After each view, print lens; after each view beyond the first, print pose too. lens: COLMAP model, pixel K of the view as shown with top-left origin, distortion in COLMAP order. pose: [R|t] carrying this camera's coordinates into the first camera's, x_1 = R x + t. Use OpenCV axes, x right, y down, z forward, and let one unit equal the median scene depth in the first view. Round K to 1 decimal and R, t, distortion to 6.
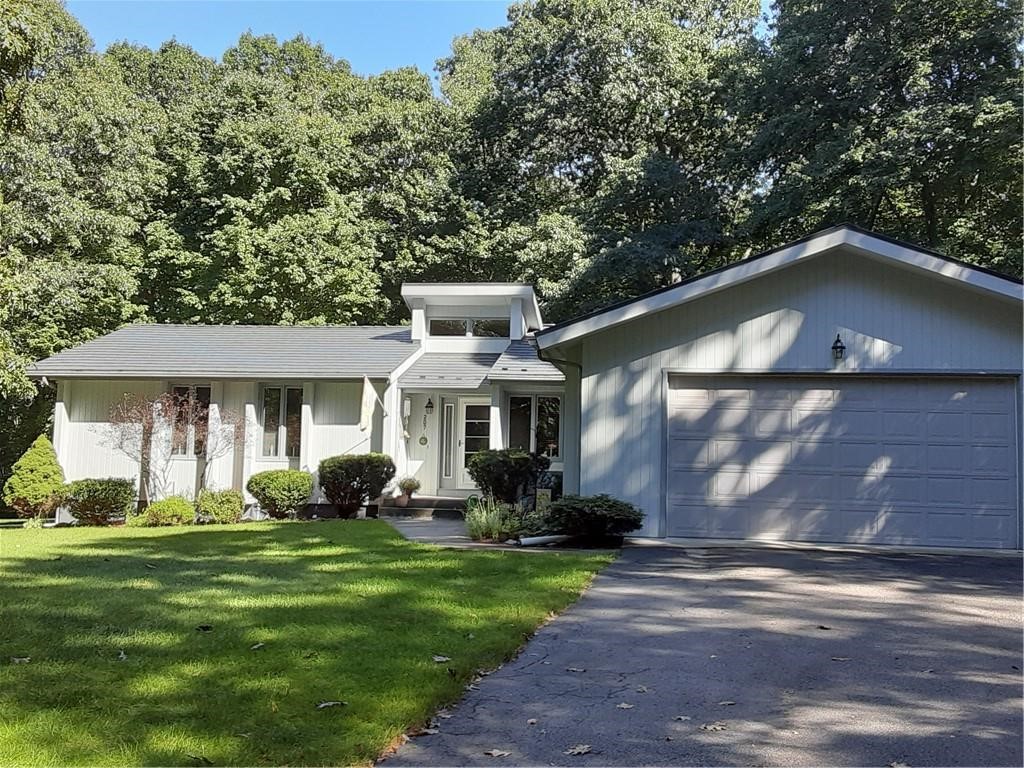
lens RADIAL K [[1071.4, 0, 515.1], [0, 1071.4, 358.2], [0, 0, 1]] dist [0.130787, -0.000293]
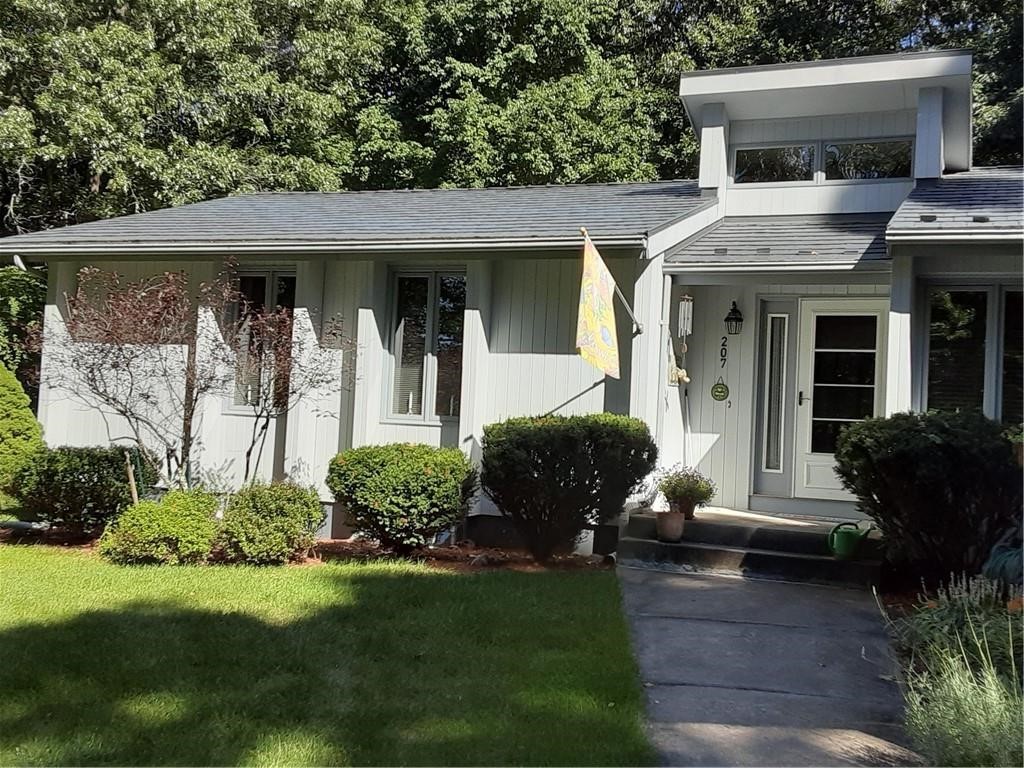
lens RADIAL K [[1097.9, 0, 522.8], [0, 1097.9, 377.1], [0, 0, 1]] dist [0.125948, -0.230263]
pose [[0.967125, 0.016271, -0.253782, -0.027790], [-0.002603, 0.998532, 0.054100, 0.026730], [0.254290, -0.051661, 0.965747, 0.305360]]
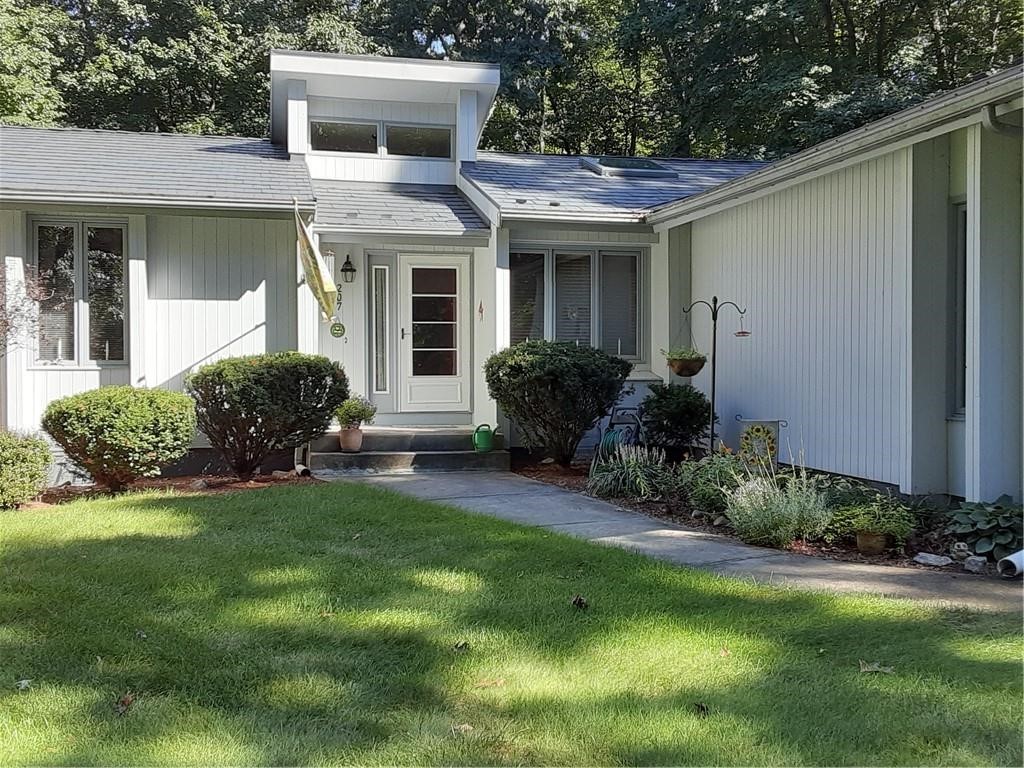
lens RADIAL K [[1097.9, 0, 522.8], [0, 1097.9, 377.1], [0, 0, 1]] dist [0.125948, -0.230263]
pose [[0.936740, -0.022900, 0.349276, -0.118592], [-0.017640, 0.993501, 0.112447, 0.020597], [-0.349581, -0.111495, 0.930248, 0.250932]]
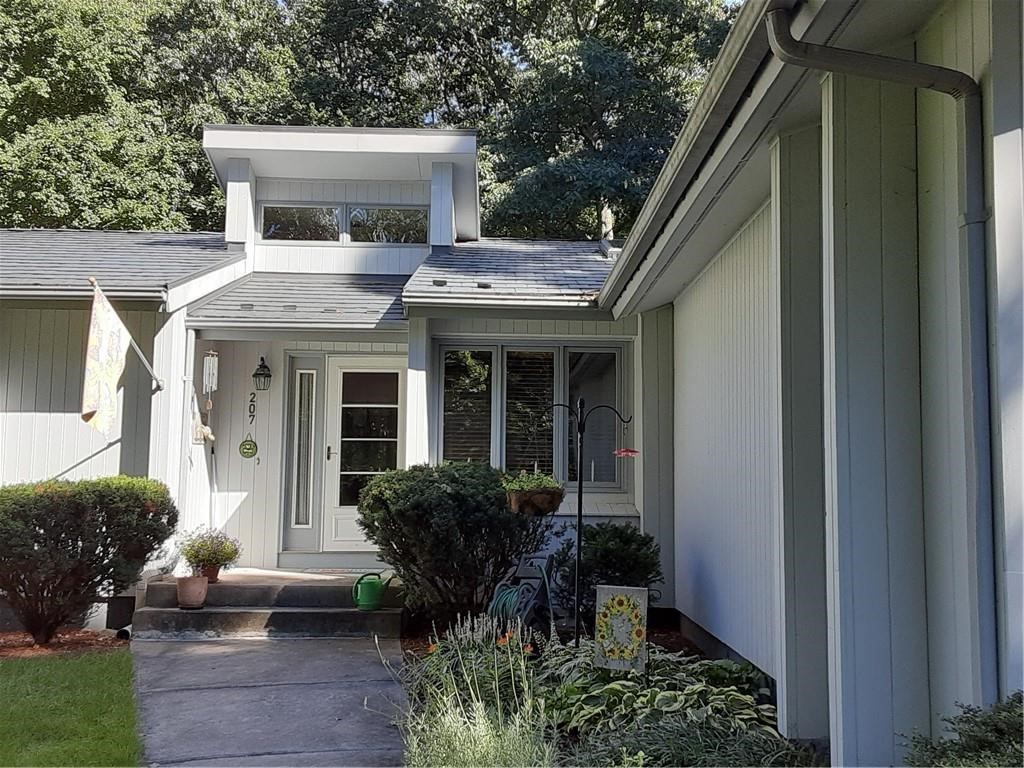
lens RADIAL K [[1097.9, 0, 522.8], [0, 1097.9, 377.1], [0, 0, 1]] dist [0.125948, -0.230263]
pose [[0.988405, 0.004712, 0.151767, -0.024486], [-0.005240, 0.999982, 0.003077, 0.026341], [-0.151750, -0.003837, 0.988412, 0.305140]]
